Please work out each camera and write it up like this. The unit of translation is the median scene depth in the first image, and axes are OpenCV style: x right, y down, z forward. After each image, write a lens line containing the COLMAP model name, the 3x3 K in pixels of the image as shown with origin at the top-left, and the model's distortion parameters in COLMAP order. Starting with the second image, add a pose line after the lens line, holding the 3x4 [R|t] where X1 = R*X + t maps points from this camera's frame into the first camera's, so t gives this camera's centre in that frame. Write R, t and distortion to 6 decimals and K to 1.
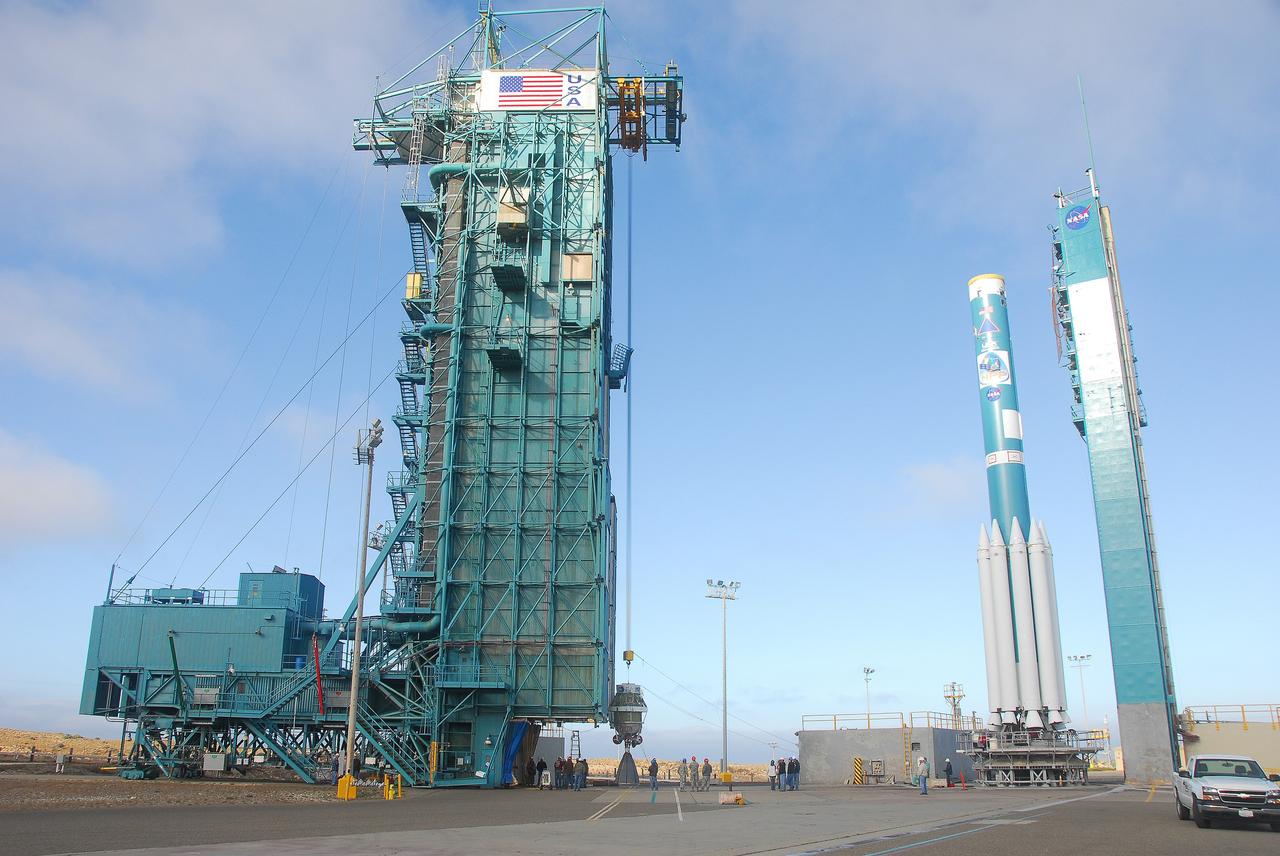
lens RADIAL K [[988.0, 0, 640.0], [0, 988.0, 428.0], [0, 0, 1]] dist [-0.158364, 0.194747]
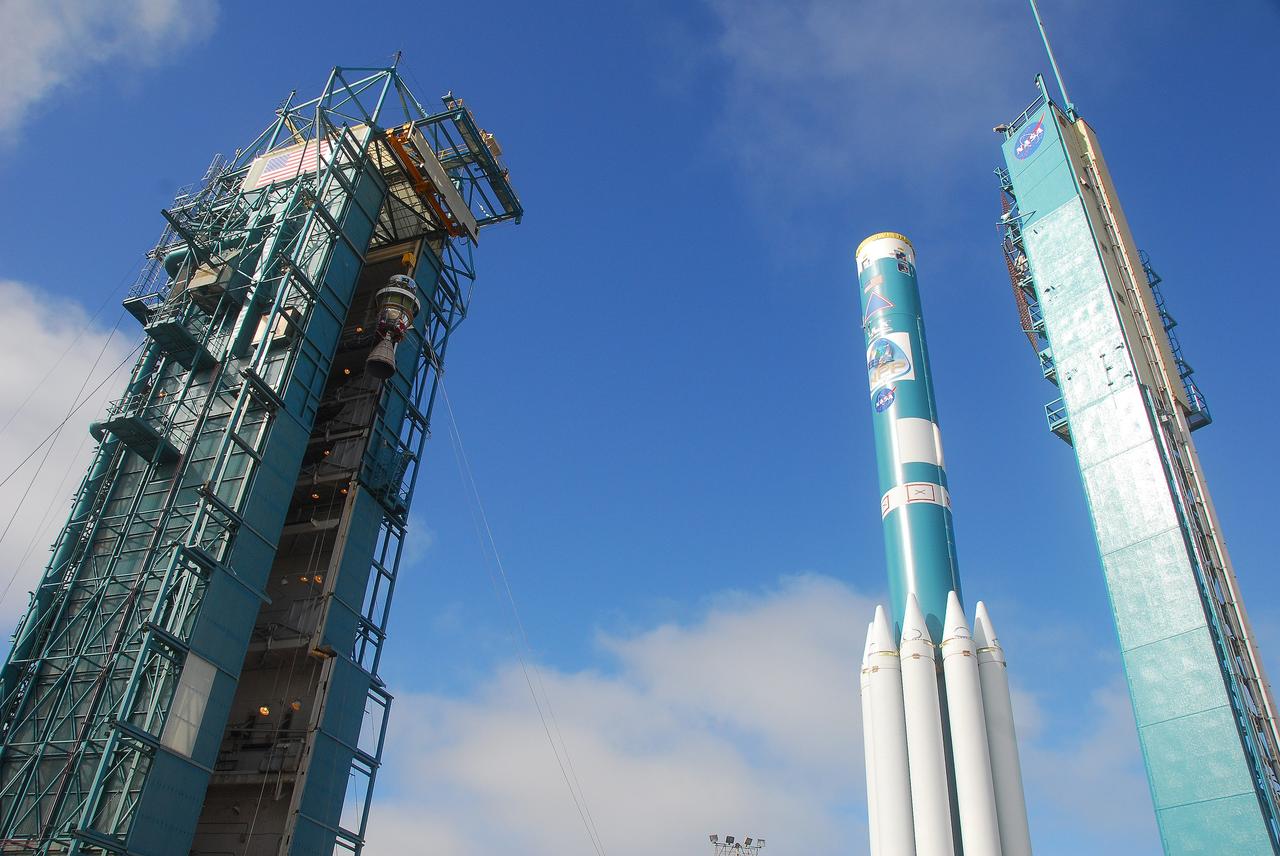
lens RADIAL K [[988.0, 0, 640.0], [0, 988.0, 428.0], [0, 0, 1]] dist [-0.158364, 0.194747]
pose [[0.955663, -0.144239, -0.256718, 0.371180], [0.055420, 0.944338, -0.324276, 0.158280], [0.289202, 0.295671, 0.910462, 0.440697]]
